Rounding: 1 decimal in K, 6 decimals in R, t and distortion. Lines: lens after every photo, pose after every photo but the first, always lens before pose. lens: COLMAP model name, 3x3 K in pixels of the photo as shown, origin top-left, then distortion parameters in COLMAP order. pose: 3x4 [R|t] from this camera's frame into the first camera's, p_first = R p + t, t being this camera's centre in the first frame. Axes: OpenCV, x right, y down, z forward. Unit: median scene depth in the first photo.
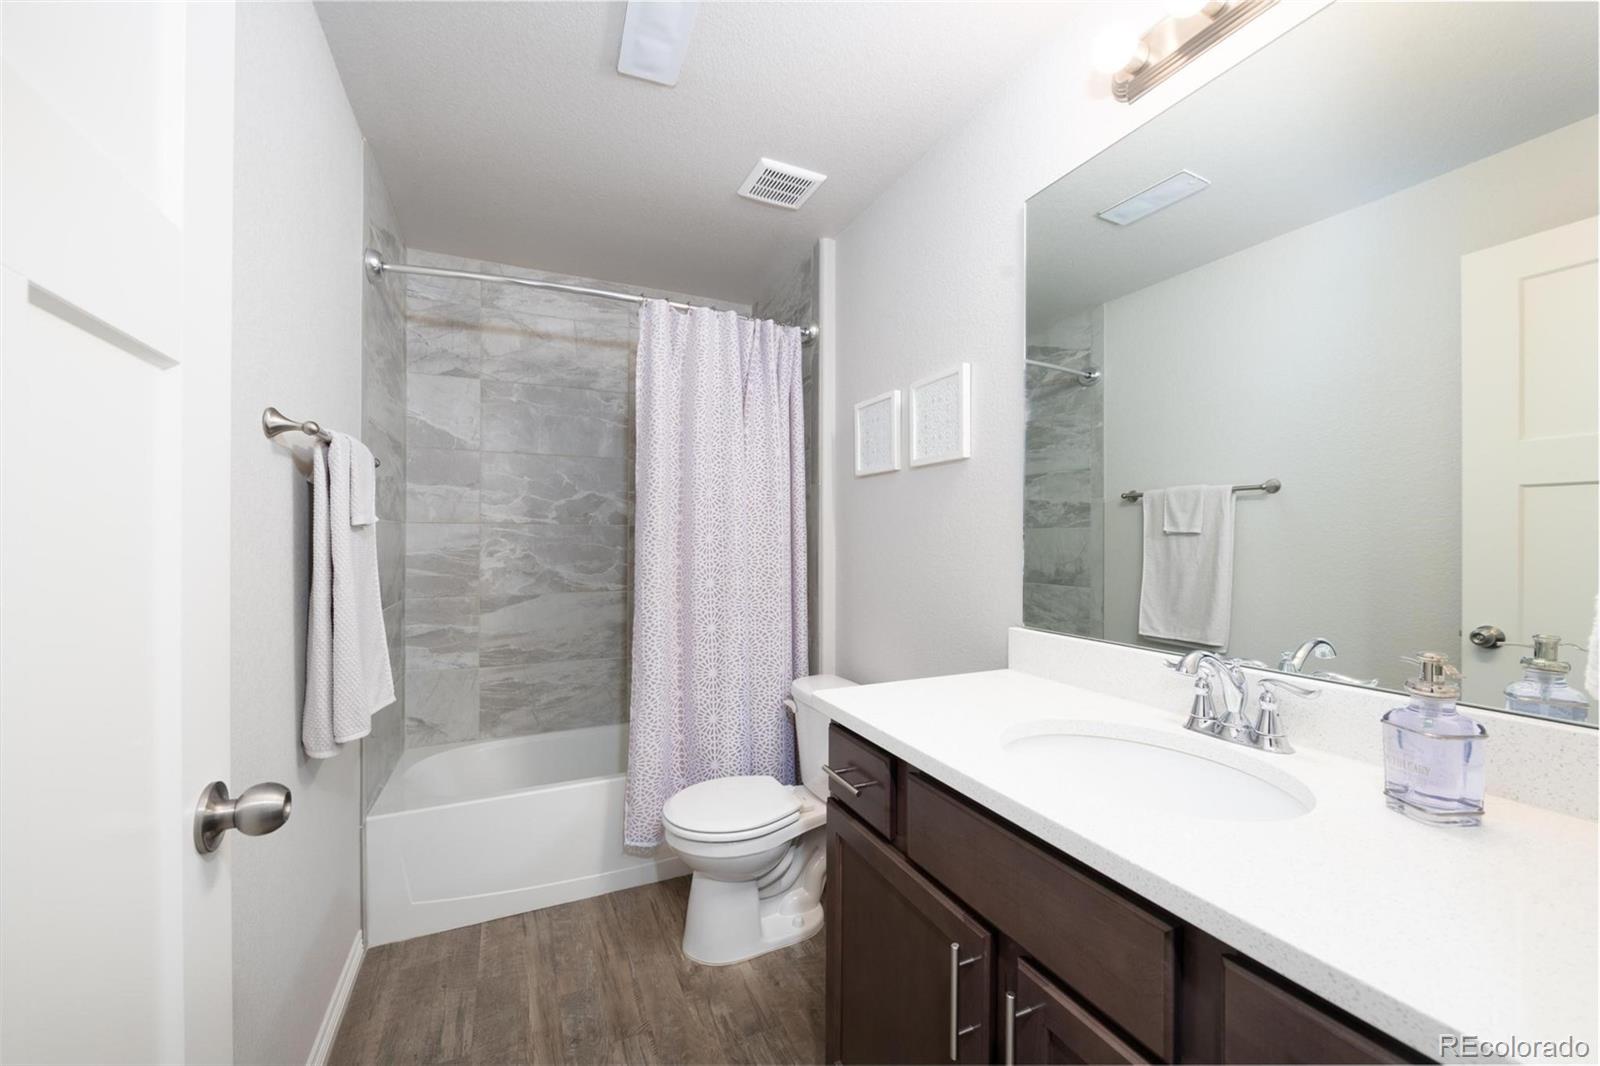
lens RADIAL K [[623.2, 0, 800.0], [0, 623.2, 535.4], [0, 0, 1]] dist [0.008513, -0.001796]
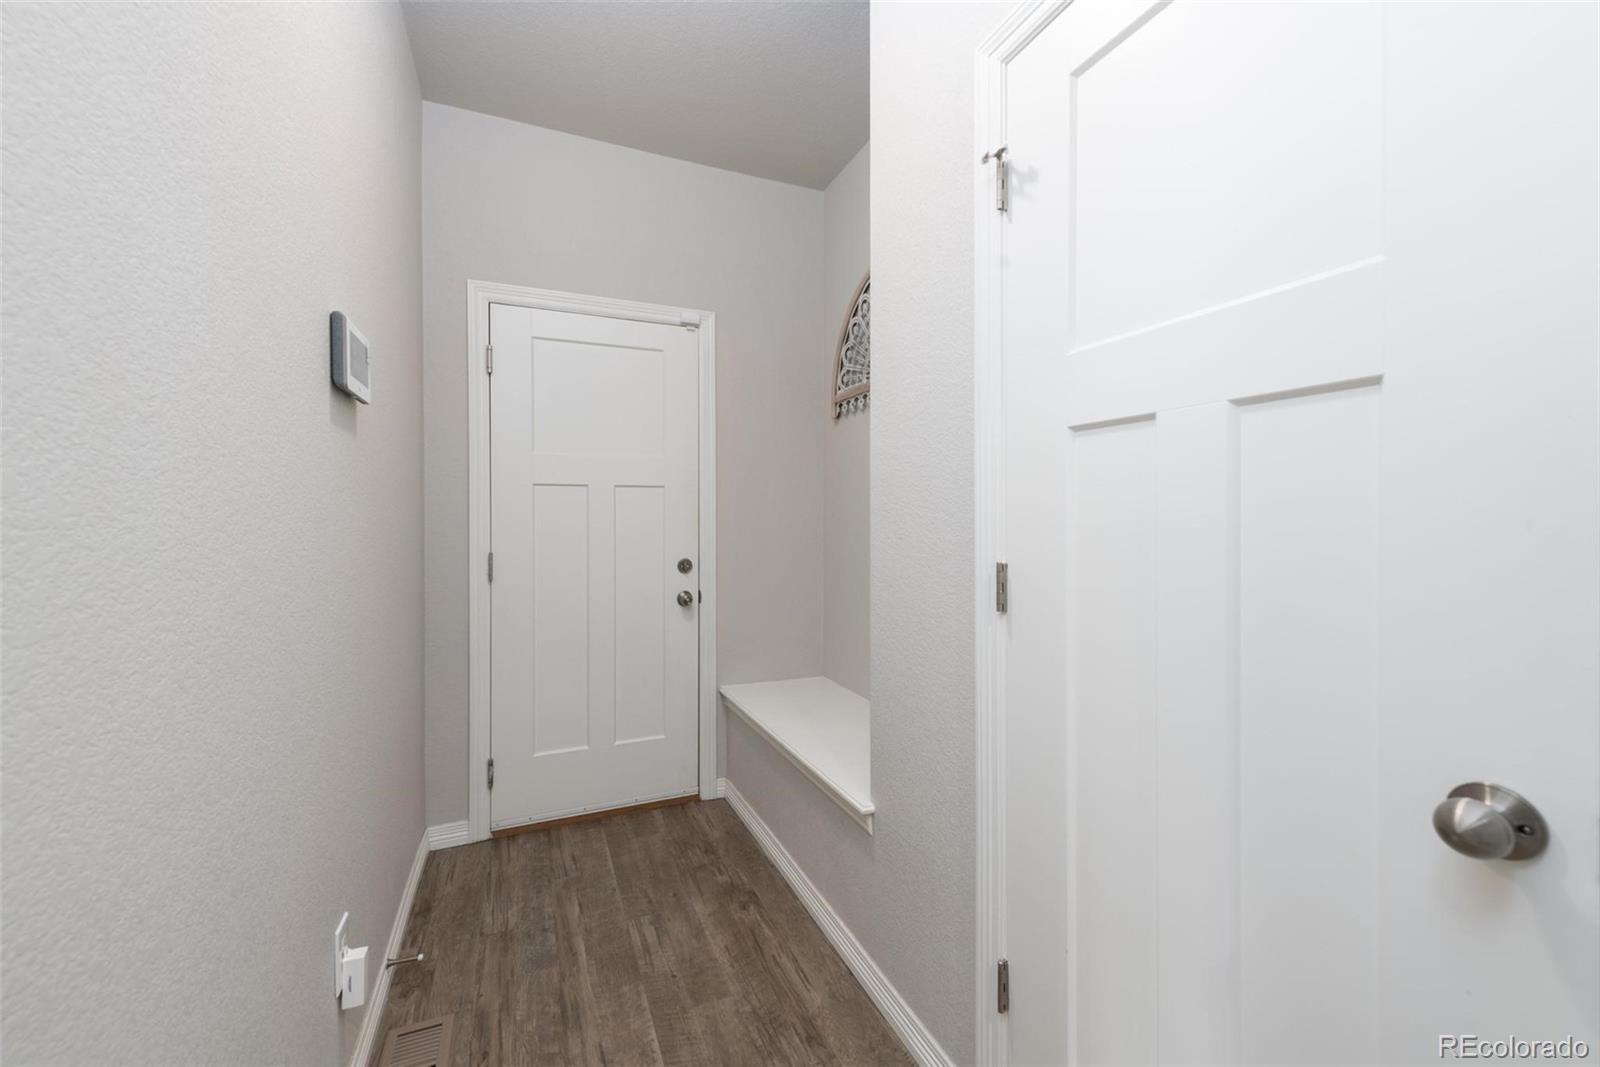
lens RADIAL K [[623.2, 0, 799.4], [0, 623.2, 526.7], [0, 0, 1]] dist [0.008513, -0.001796]
pose [[-0.999905, 0.000558, 0.013759, -0.818104], [0.000738, 0.999914, 0.013068, 0.006132], [-0.013750, 0.013077, -0.999820, 2.069510]]
